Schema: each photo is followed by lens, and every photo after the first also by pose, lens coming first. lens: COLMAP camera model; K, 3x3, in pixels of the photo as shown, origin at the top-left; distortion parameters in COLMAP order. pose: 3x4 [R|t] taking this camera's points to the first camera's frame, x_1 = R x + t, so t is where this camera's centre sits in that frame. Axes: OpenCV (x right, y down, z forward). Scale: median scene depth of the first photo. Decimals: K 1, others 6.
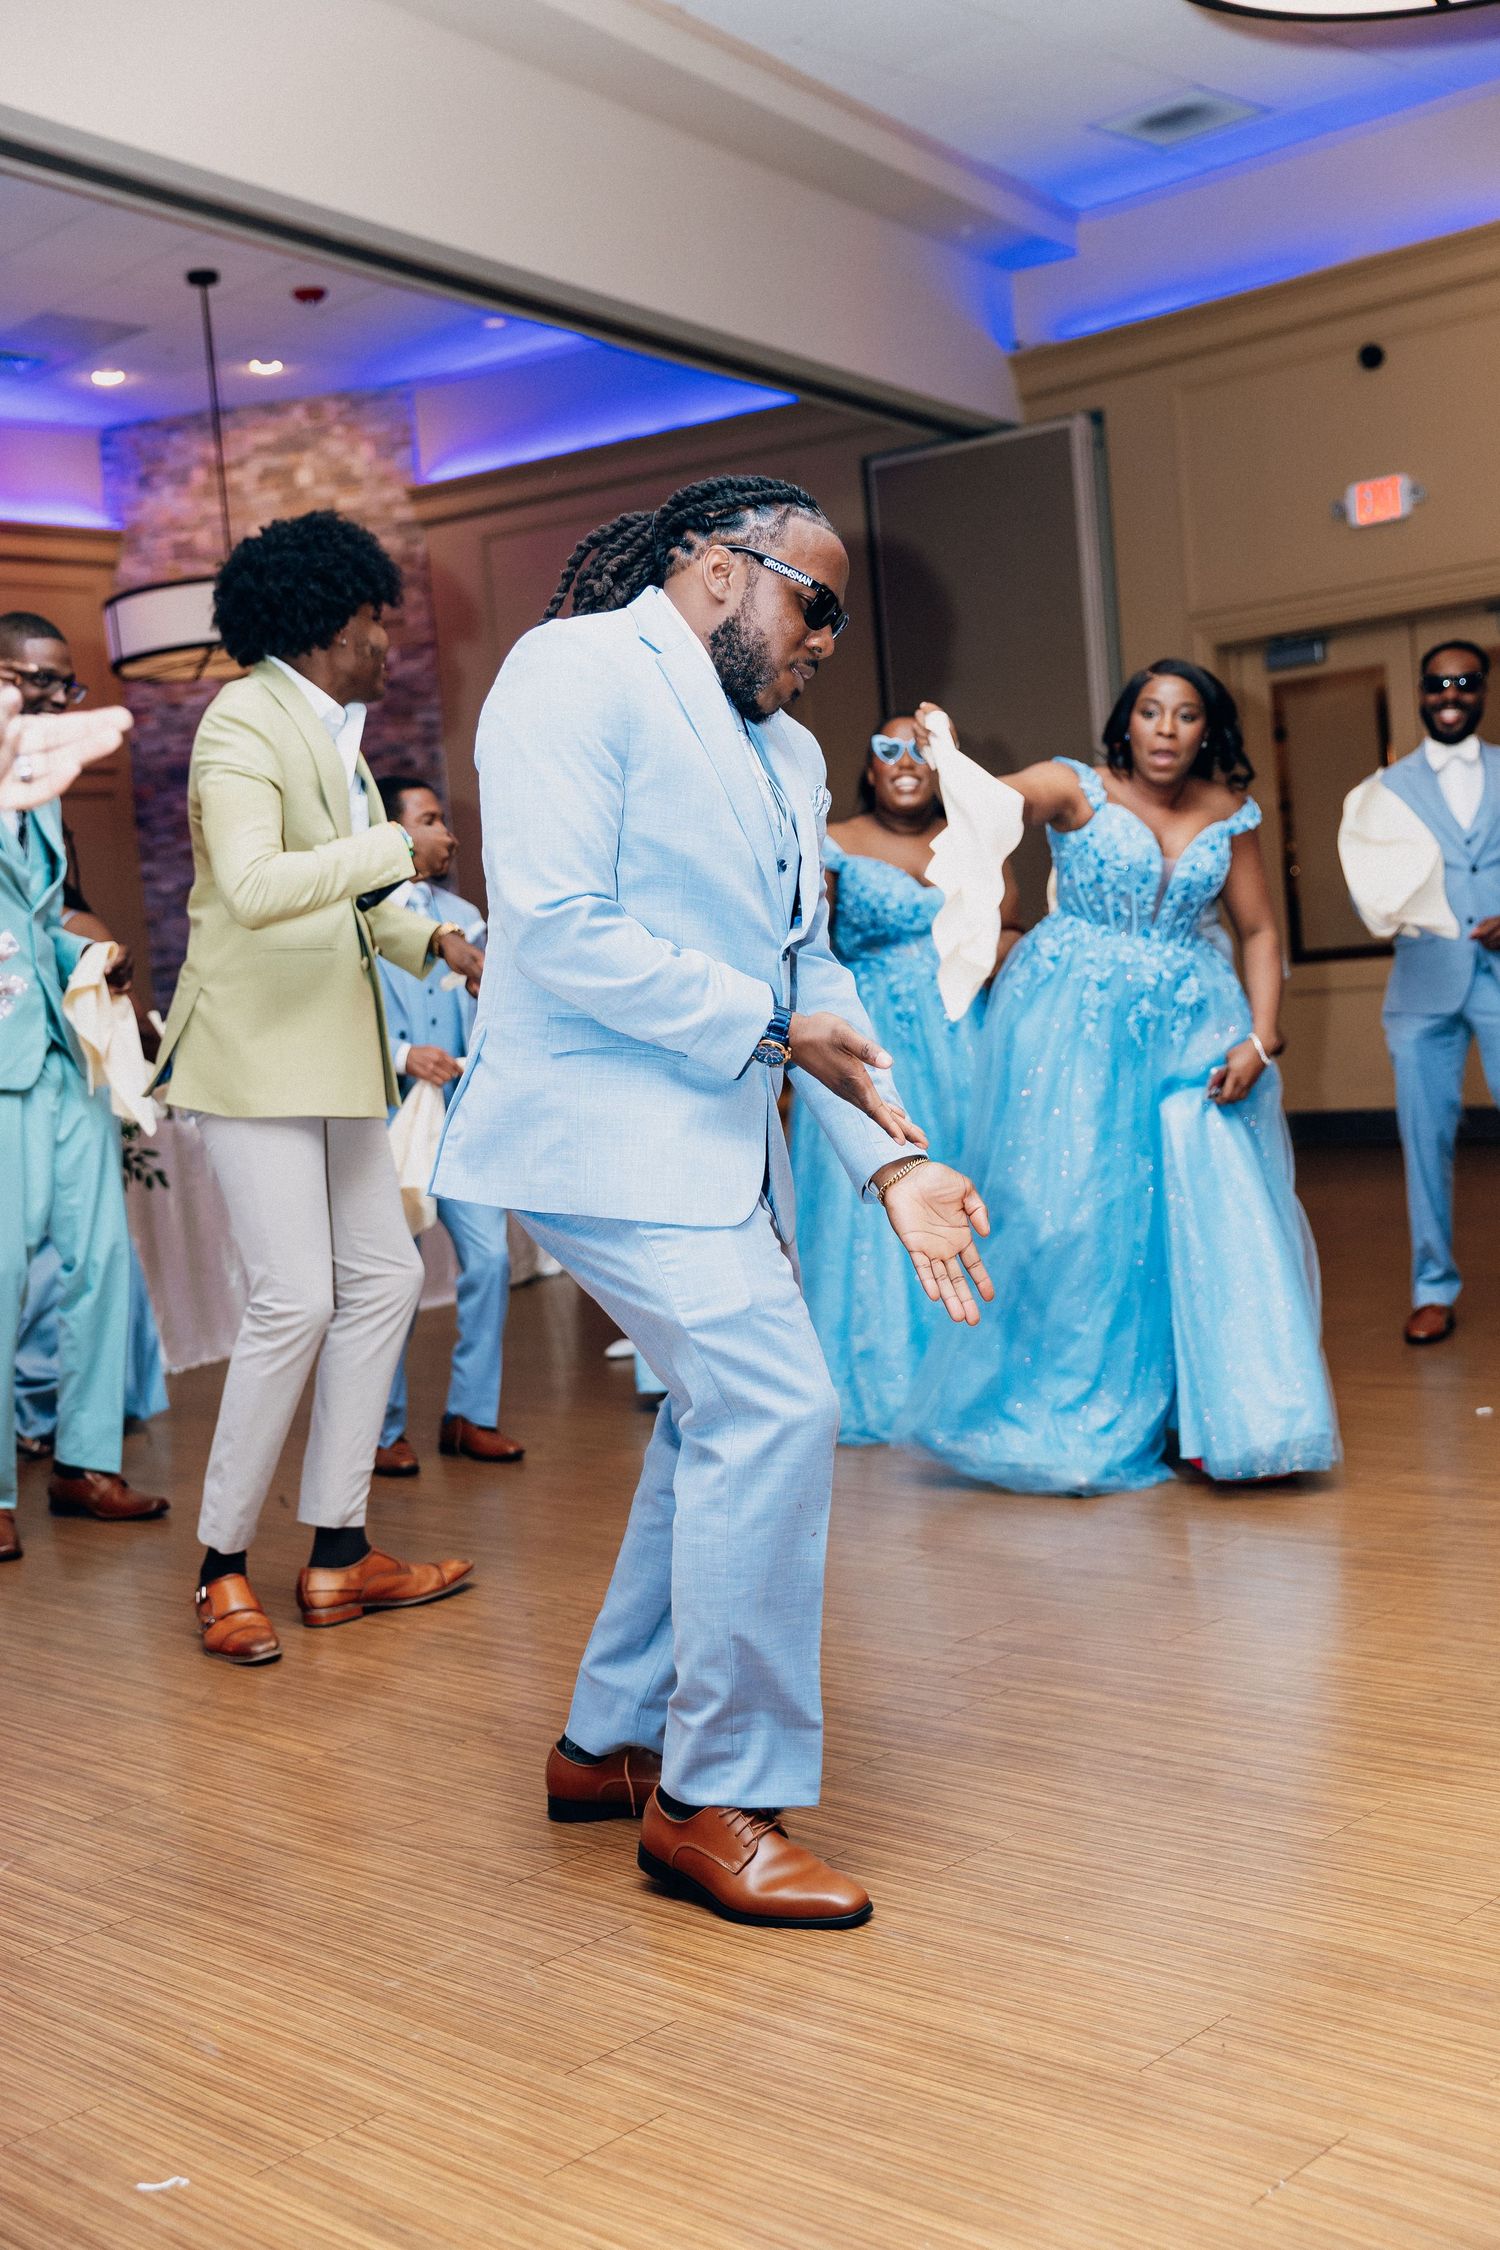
lens RADIAL K [[2507.8, 0, 750.0], [0, 2507.8, 1125.0], [0, 0, 1]] dist [-0.004862, 0.004433]
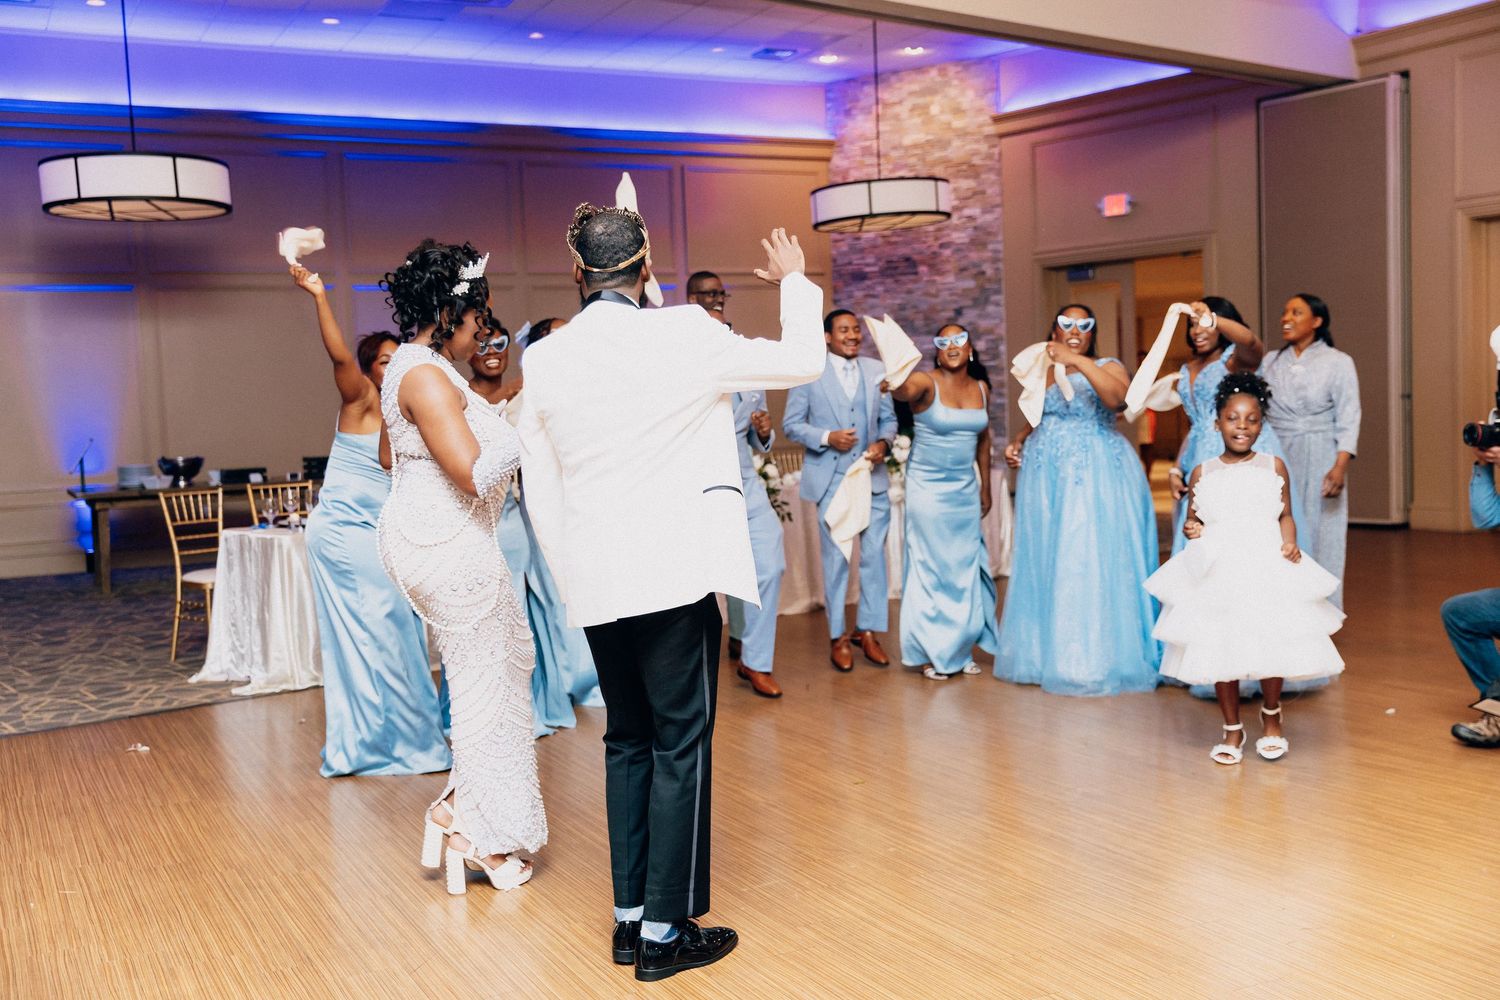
lens RADIAL K [[1585.9, 0, 750.0], [0, 1585.9, 500.0], [0, 0, 1]] dist [0.000978, -0.003130]
pose [[0.944400, 0.067093, -0.321880, 0.086017], [-0.055498, 0.997441, 0.045075, -0.029004], [0.324080, -0.024706, 0.945707, -0.120511]]
